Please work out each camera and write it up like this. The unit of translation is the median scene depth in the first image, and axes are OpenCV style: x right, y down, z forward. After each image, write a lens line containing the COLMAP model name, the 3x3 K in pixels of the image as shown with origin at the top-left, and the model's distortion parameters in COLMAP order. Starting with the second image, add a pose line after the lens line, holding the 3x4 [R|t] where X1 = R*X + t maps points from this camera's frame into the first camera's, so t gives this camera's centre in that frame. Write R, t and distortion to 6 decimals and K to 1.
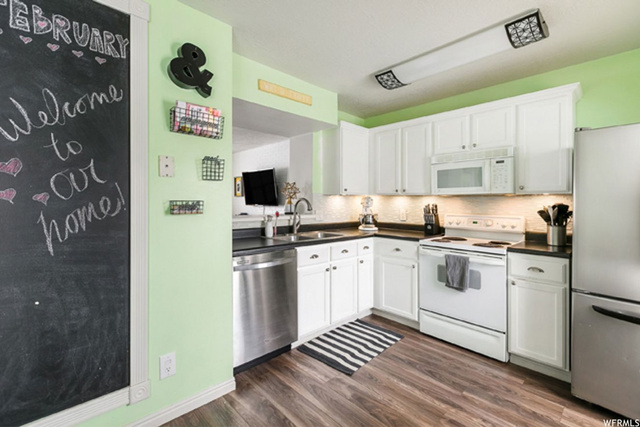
lens RADIAL K [[259.8, 0, 317.6], [0, 259.8, 202.6], [0, 0, 1]] dist [0.002197, 0.000105]
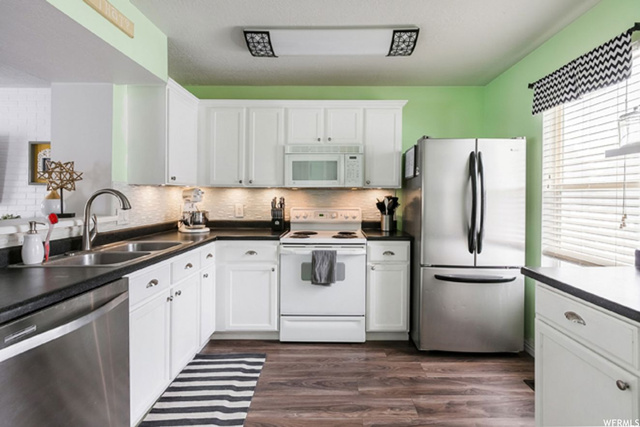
lens RADIAL K [[282.6, 0, 315.9], [0, 282.6, 197.1], [0, 0, 1]] dist [0.001077, 0.000246]
pose [[0.715381, -0.005416, 0.698713, -0.226907], [0.002872, 0.999984, 0.004811, 0.000080], [-0.698728, -0.001435, 0.715386, 0.272151]]
